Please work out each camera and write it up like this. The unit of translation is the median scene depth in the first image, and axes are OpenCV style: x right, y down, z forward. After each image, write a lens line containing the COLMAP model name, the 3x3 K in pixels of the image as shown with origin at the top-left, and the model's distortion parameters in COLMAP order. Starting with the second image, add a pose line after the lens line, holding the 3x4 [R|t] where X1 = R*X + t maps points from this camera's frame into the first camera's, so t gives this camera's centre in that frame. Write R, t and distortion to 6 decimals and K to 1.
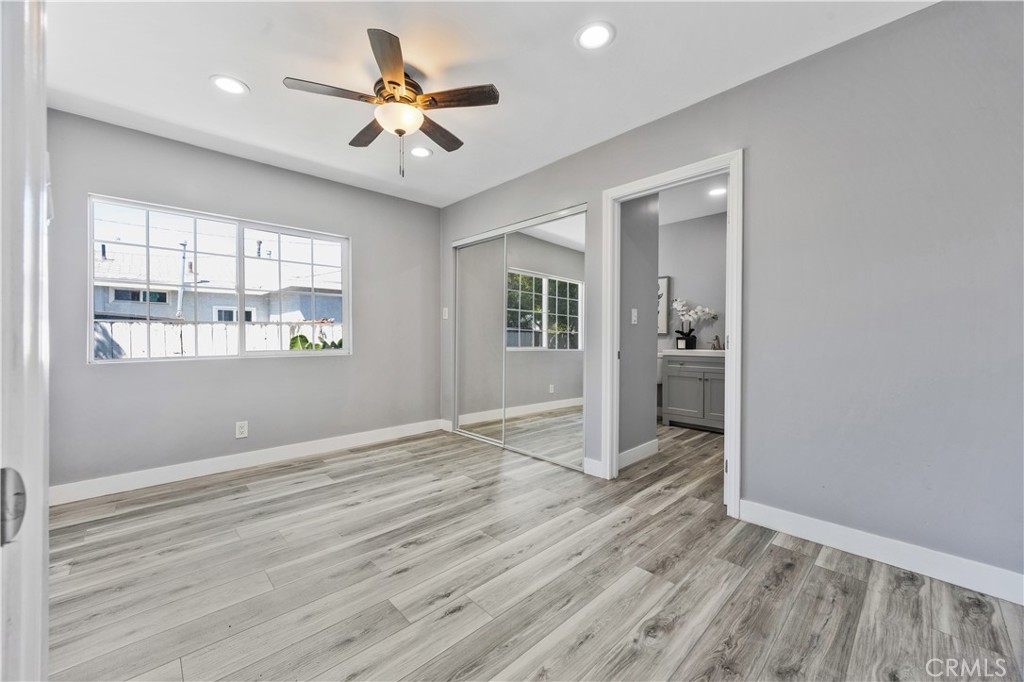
lens RADIAL K [[395.6, 0, 508.8], [0, 395.6, 339.5], [0, 0, 1]] dist [-0.001998, -0.000016]
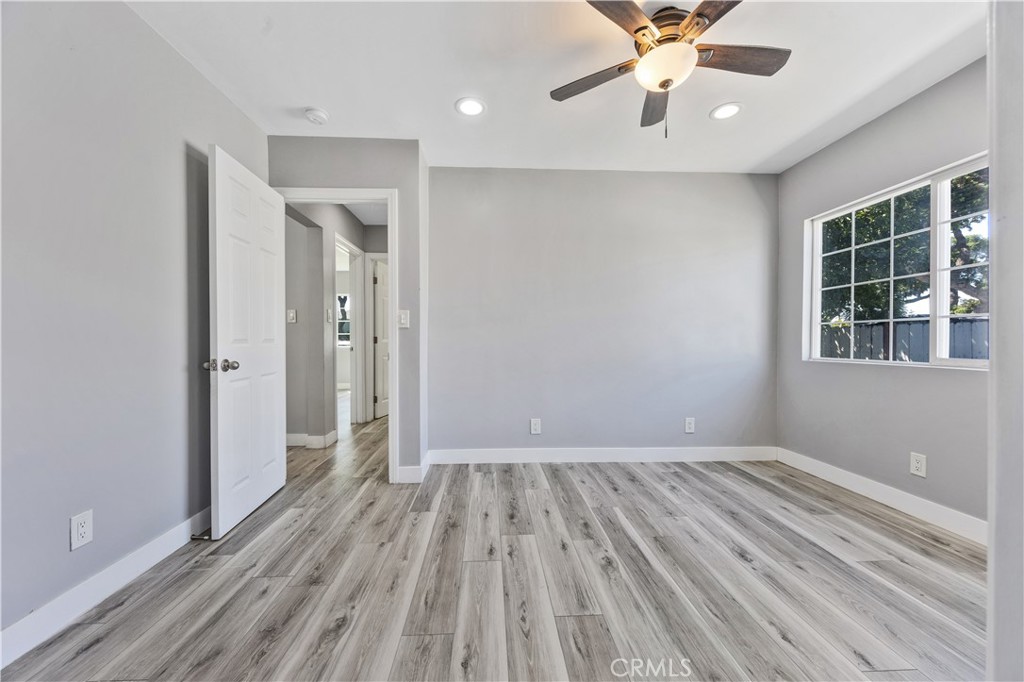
lens RADIAL K [[395.6, 0, 510.7], [0, 395.6, 341.1], [0, 0, 1]] dist [-0.001998, -0.000016]
pose [[-0.654289, 0.002425, -0.756241, 0.633836], [-0.004181, 0.999968, 0.006825, -0.011523], [0.756233, 0.007627, -0.654258, 1.495203]]
